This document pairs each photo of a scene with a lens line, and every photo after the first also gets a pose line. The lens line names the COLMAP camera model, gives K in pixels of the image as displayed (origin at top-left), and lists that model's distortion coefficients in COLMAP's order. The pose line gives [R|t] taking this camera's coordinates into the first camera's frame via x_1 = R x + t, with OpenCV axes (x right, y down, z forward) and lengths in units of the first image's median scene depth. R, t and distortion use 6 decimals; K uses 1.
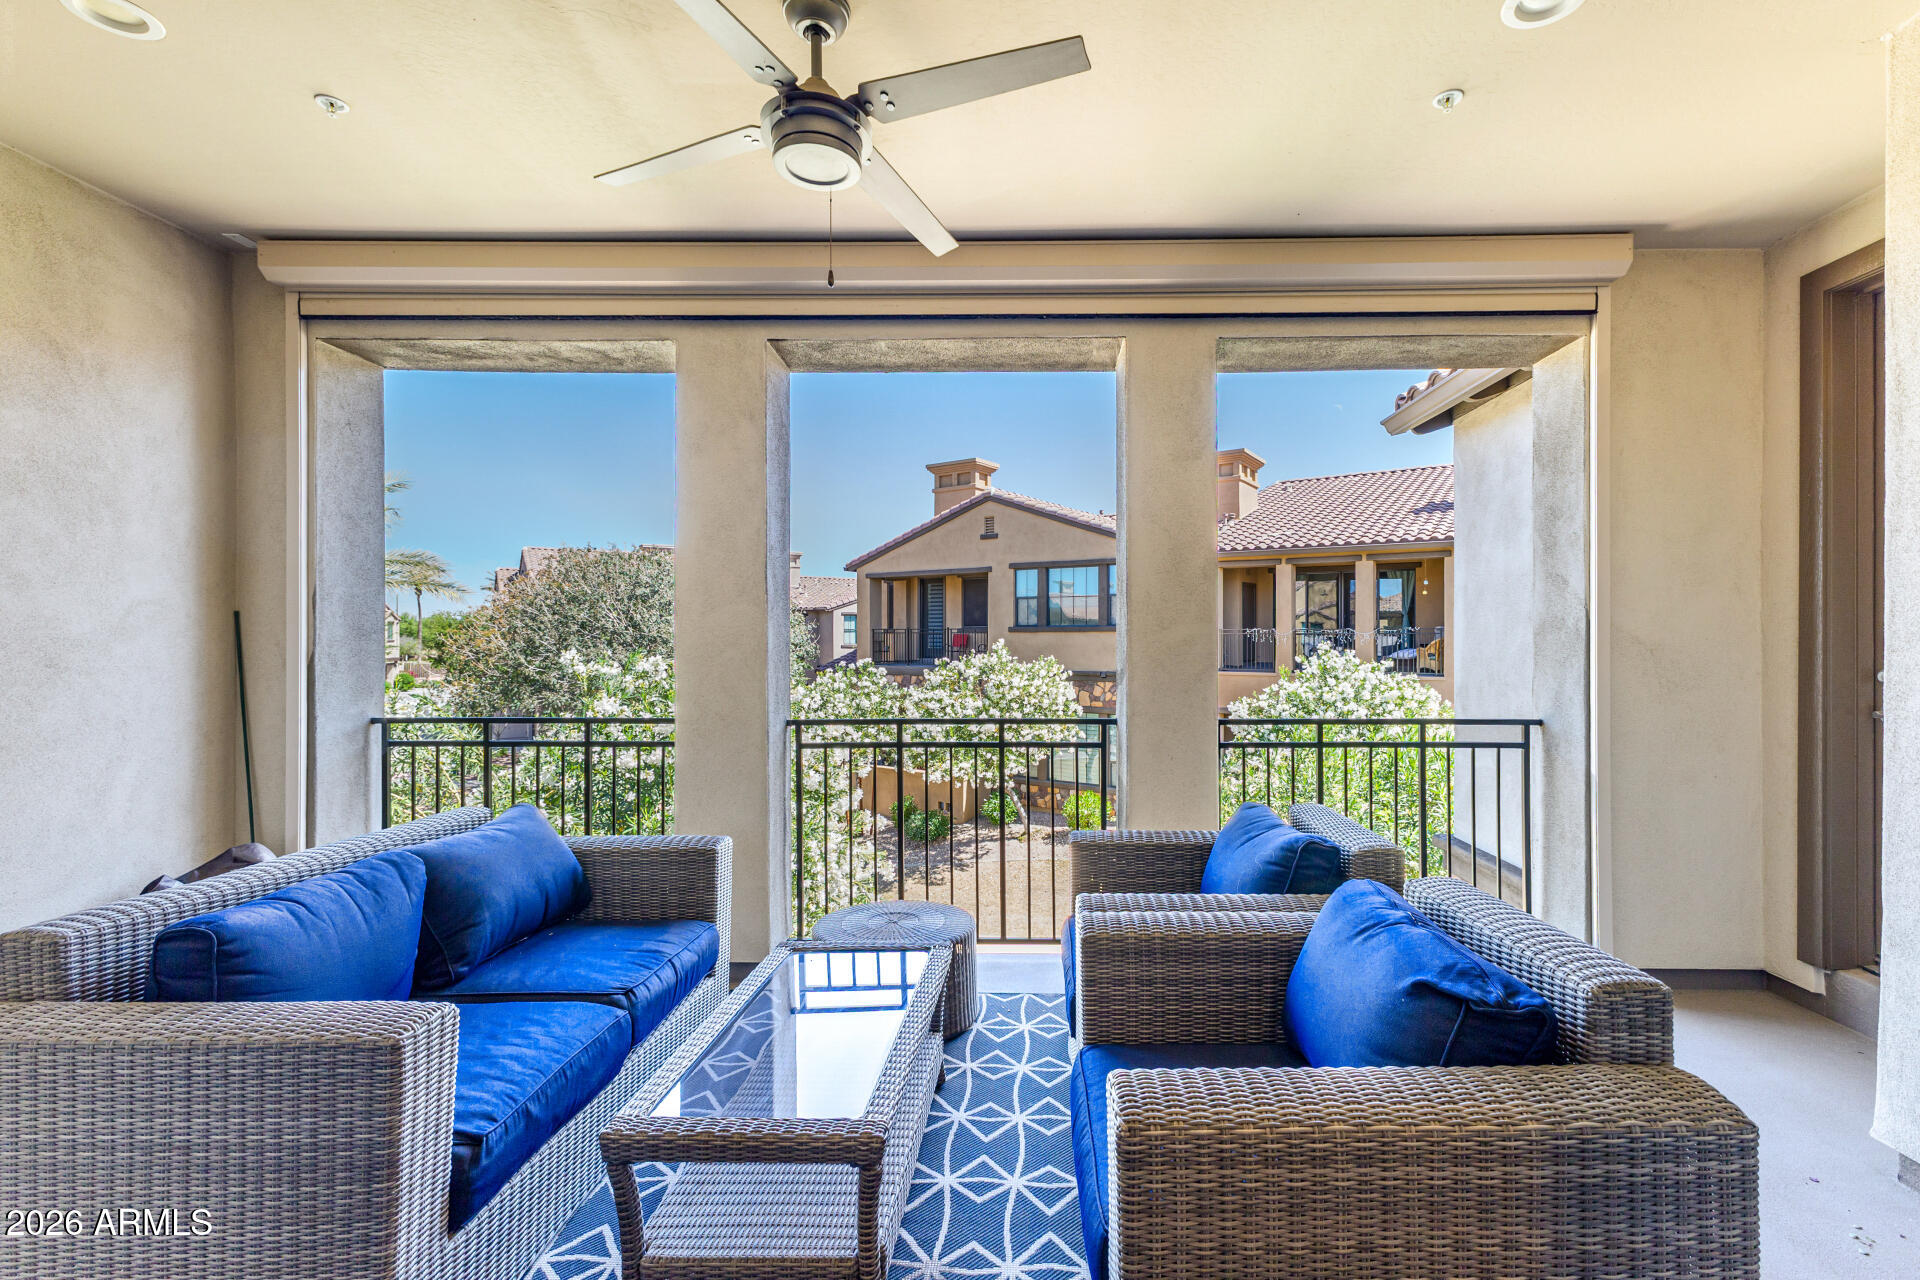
lens RADIAL K [[838.1, 0, 965.3], [0, 838.1, 634.1], [0, 0, 1]] dist [0.009091, -0.002032]
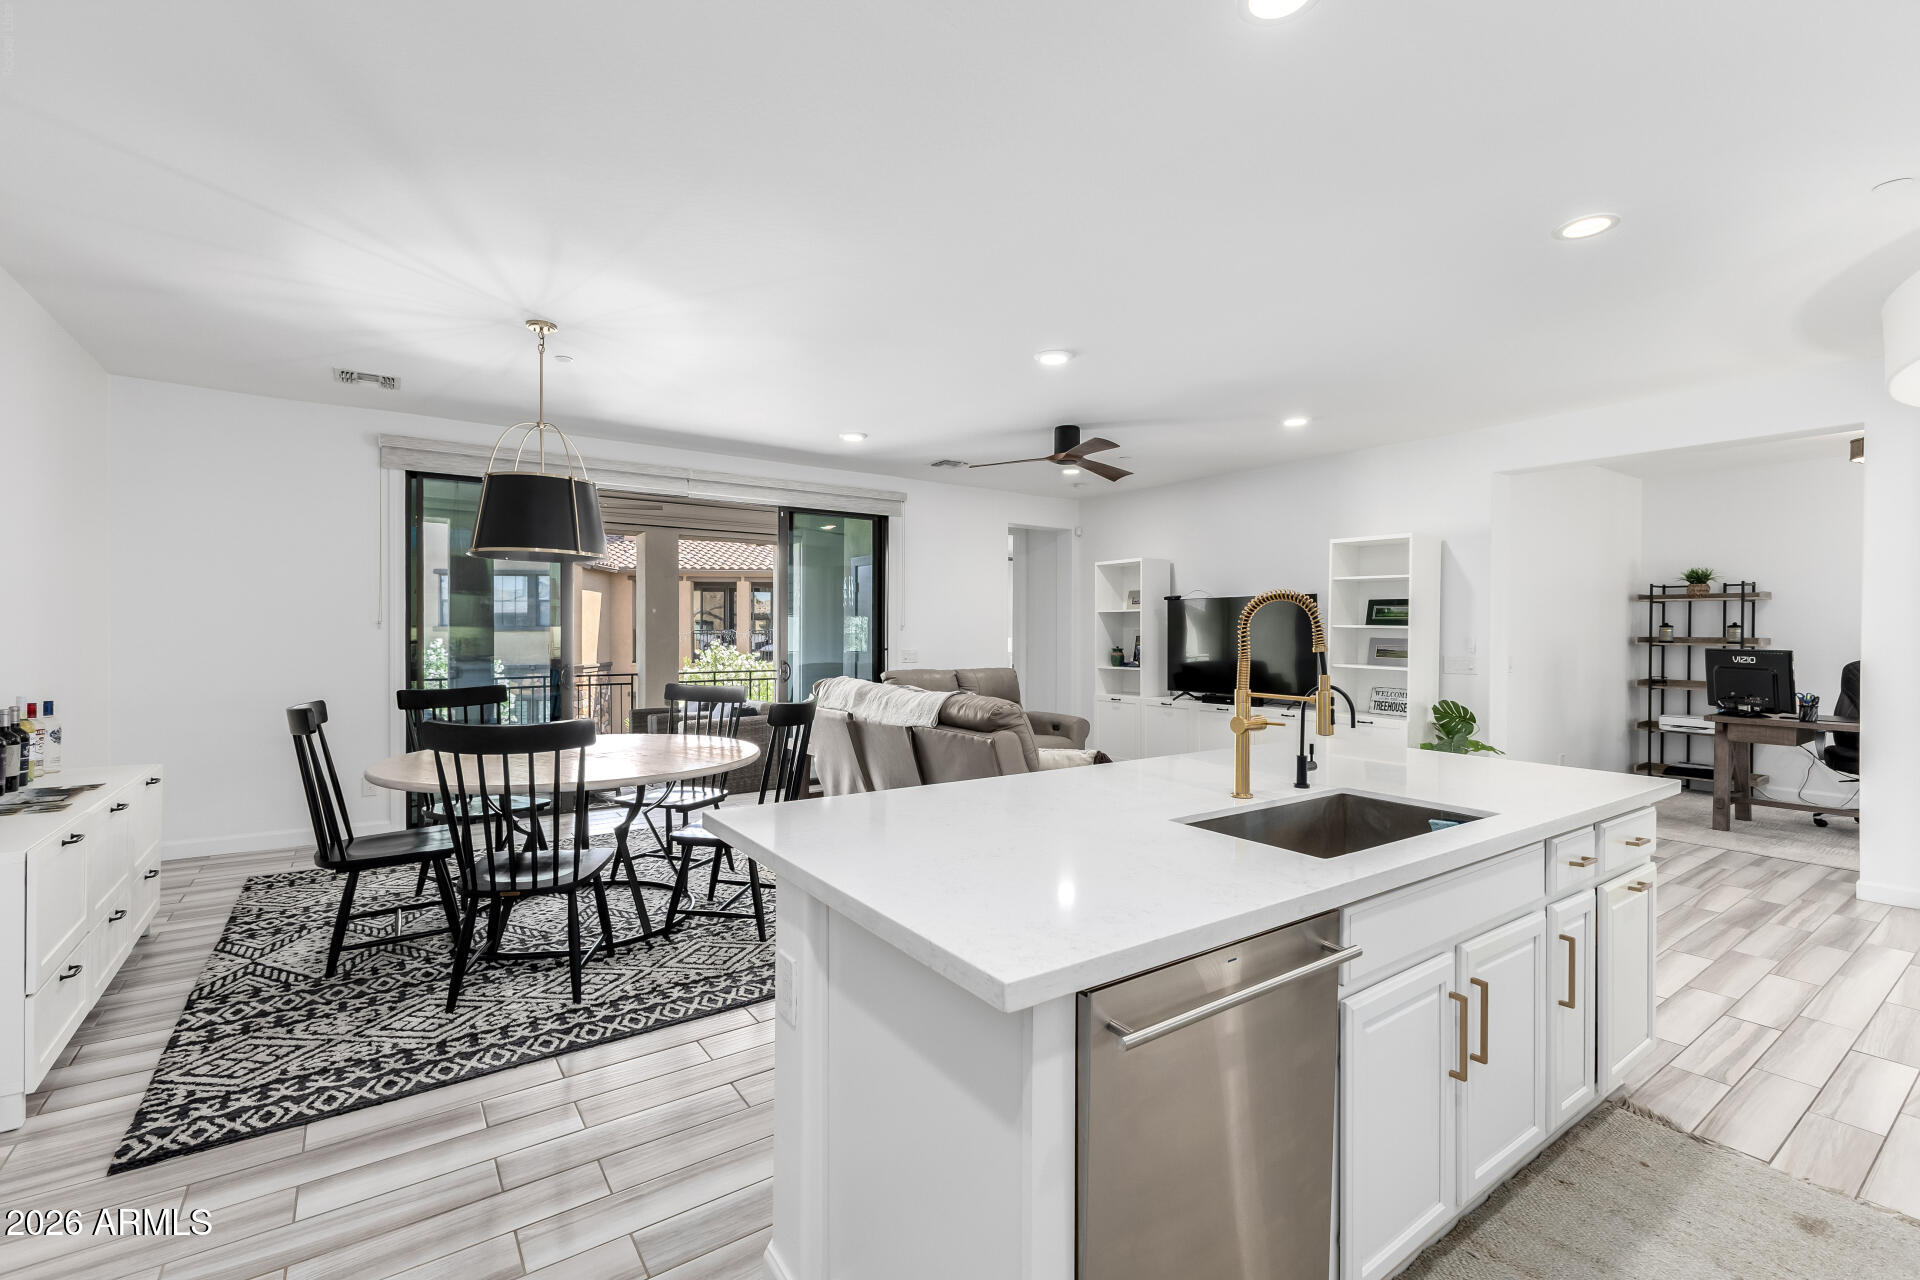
lens RADIAL K [[838.1, 0, 955.1], [0, 838.1, 639.0], [0, 0, 1]] dist [0.009091, -0.002032]
pose [[0.774591, -0.001311, 0.632461, -0.116508], [-0.006841, 0.999922, 0.010451, -0.006915], [-0.632425, -0.012422, 0.774522, -0.265338]]
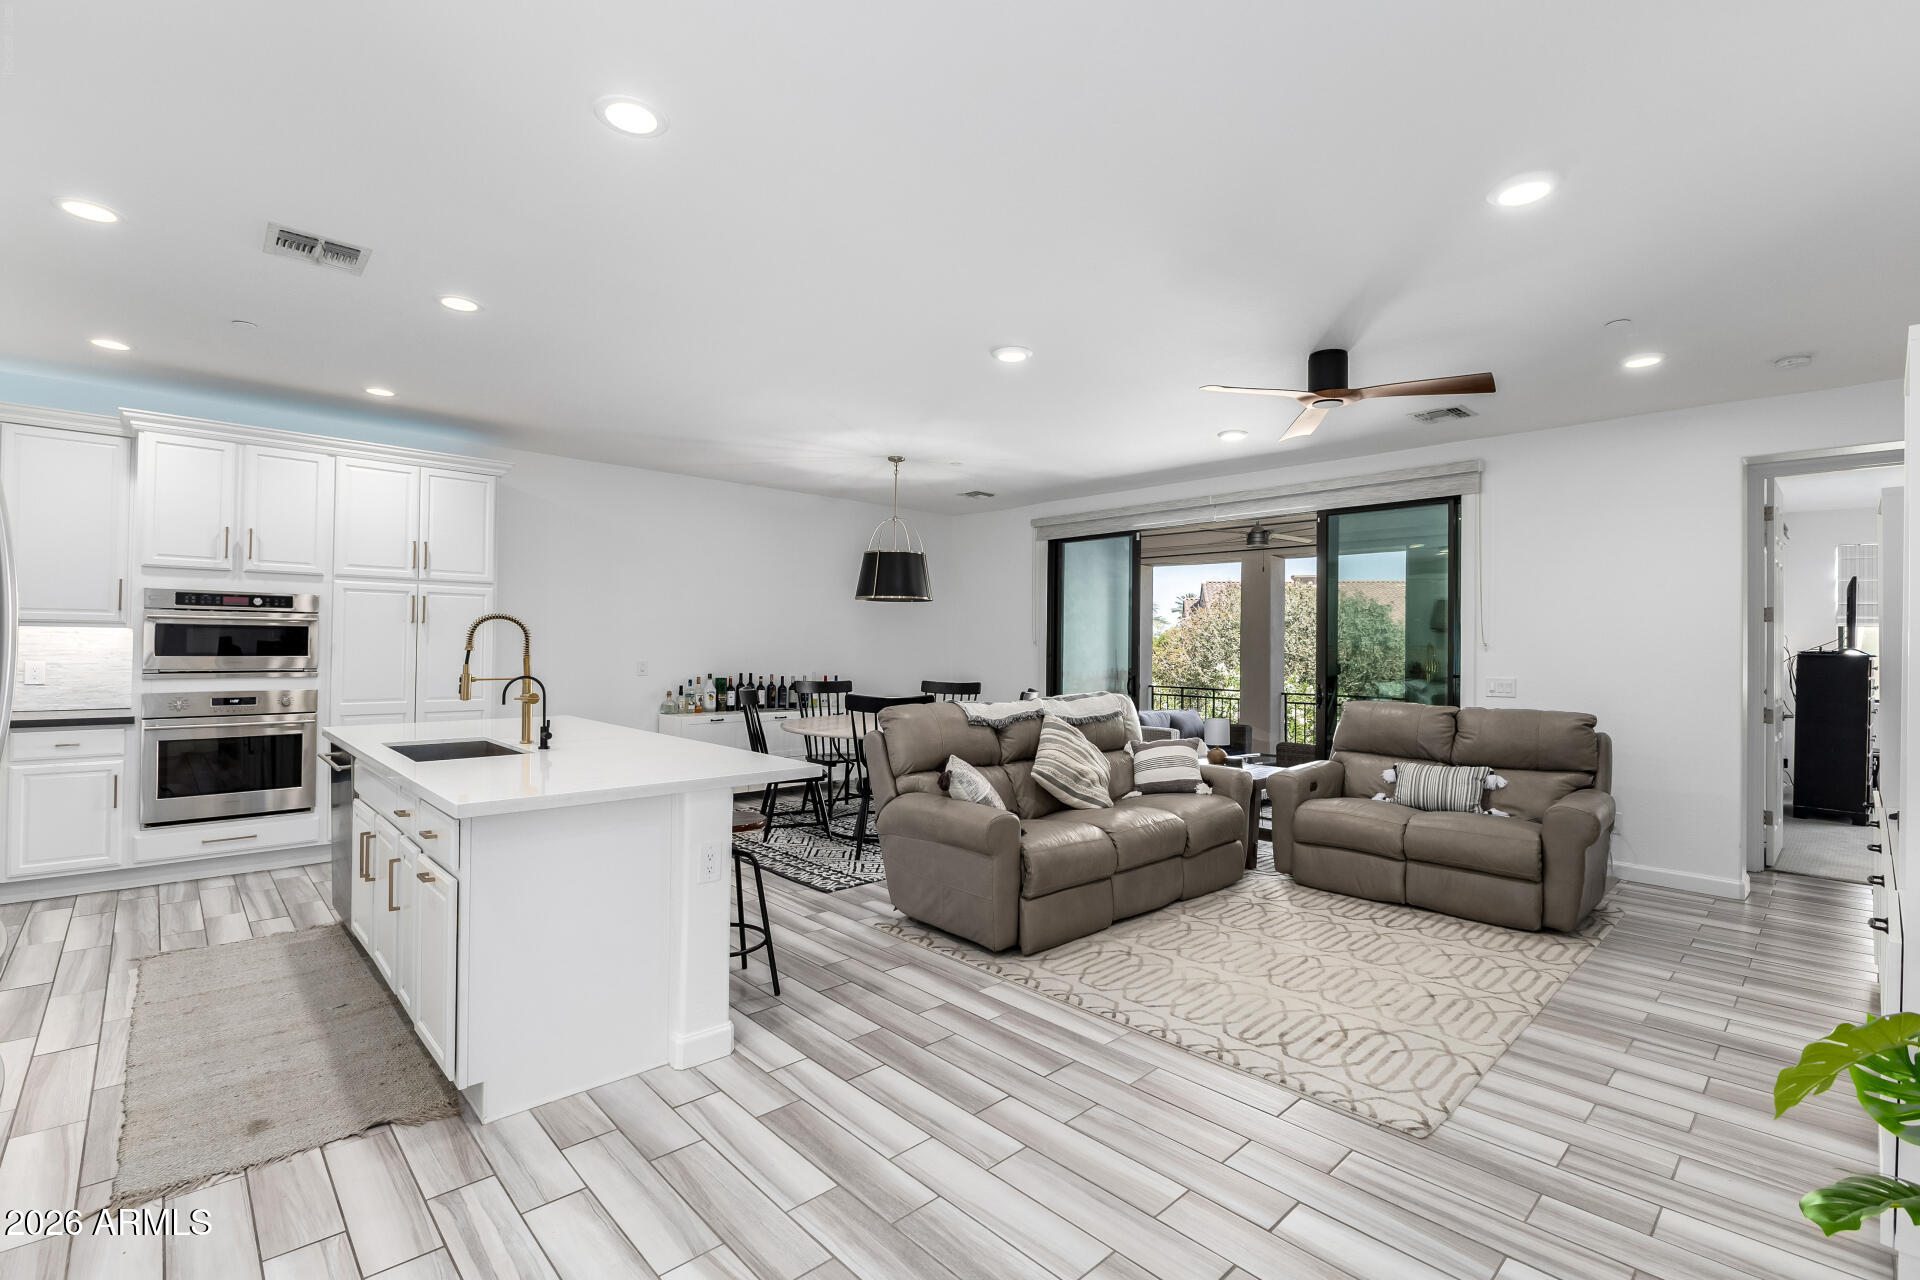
lens RADIAL K [[885.0, 0, 967.5], [0, 885.0, 637.8], [0, 0, 1]] dist [-0.002445, 0.000143]
pose [[0.726392, 0.002876, -0.687275, 0.170914], [-0.011309, 0.999906, -0.007769, -0.007082], [0.687188, 0.013415, 0.726356, -0.275146]]
